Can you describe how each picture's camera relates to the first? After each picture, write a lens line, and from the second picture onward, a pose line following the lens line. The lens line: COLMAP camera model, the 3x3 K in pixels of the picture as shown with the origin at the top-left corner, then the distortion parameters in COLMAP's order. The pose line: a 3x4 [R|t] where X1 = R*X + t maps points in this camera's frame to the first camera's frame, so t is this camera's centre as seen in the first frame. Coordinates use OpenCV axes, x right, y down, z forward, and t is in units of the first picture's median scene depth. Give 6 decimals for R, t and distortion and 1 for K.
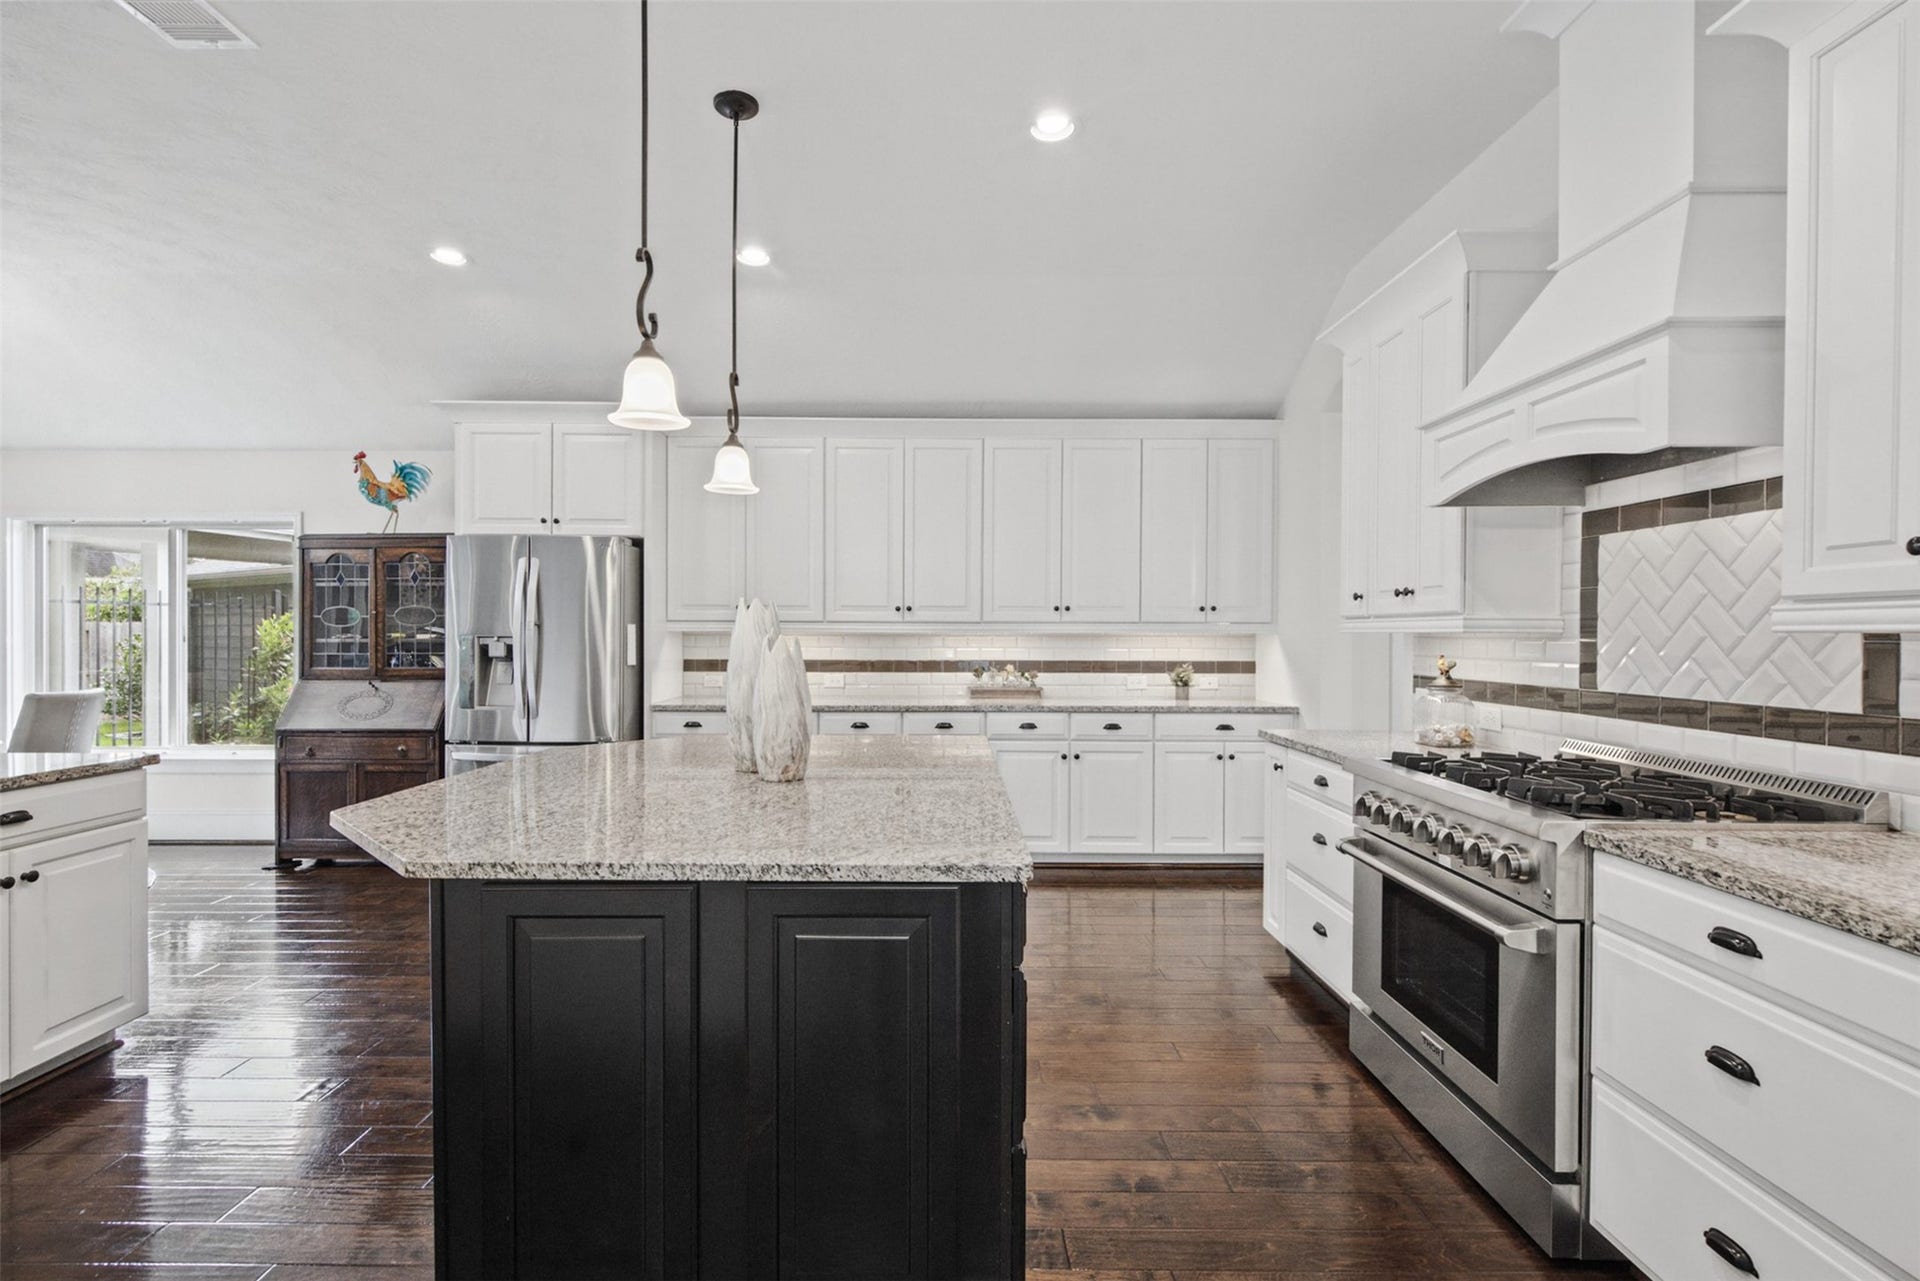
lens RADIAL K [[897.6, 0, 943.2], [0, 897.6, 624.9], [0, 0, 1]] dist [0.008122, -0.003946]
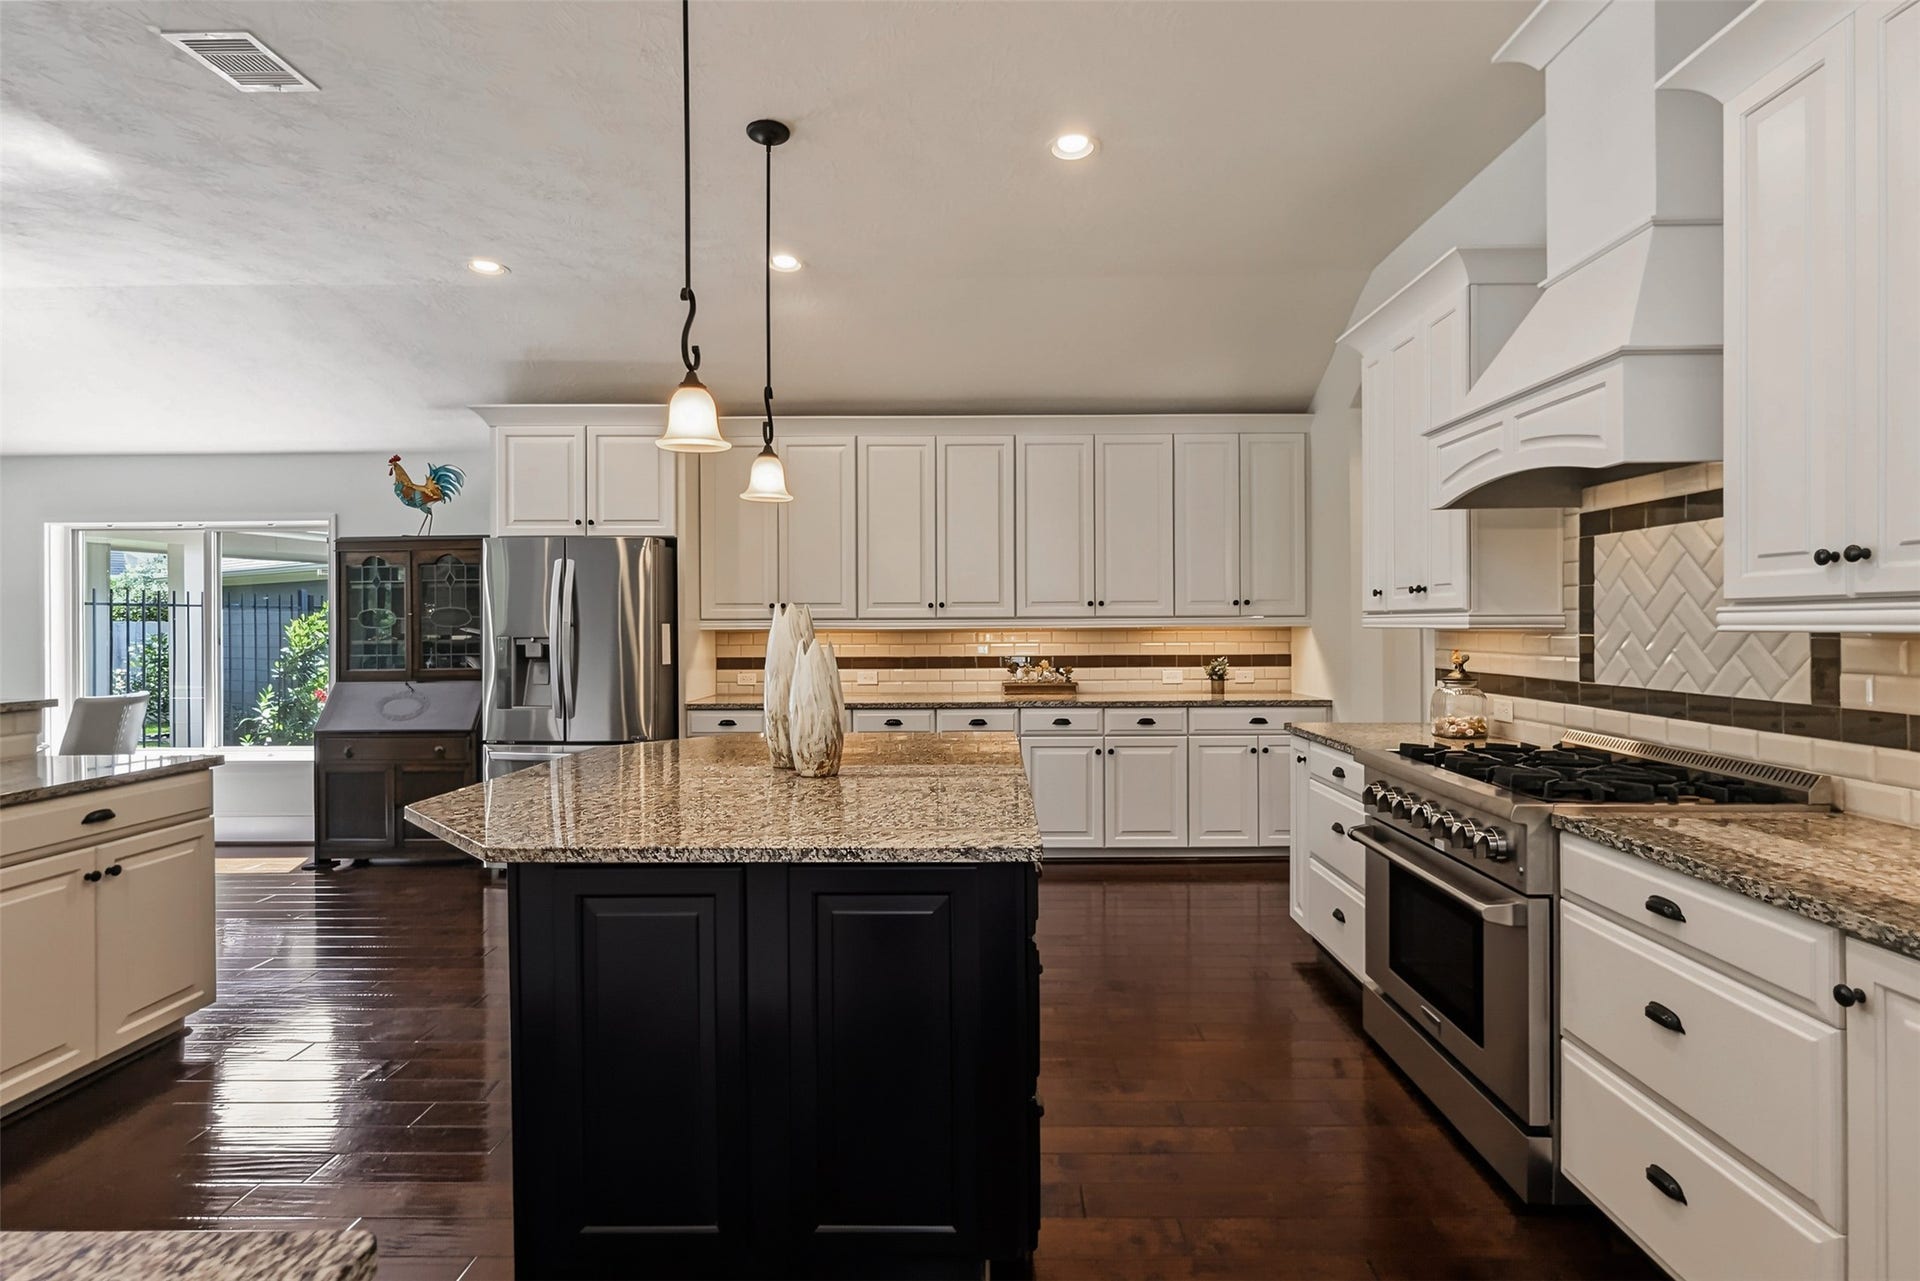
lens RADIAL K [[716.3, 0, 956.5], [0, 716.3, 649.0], [0, 0, 1]] dist [-0.000889, -0.000187]
pose [[0.999908, -0.007235, 0.011513, -0.026666], [0.007173, 0.999960, 0.005377, 0.022616], [-0.011552, -0.005294, 0.999919, 0.169499]]
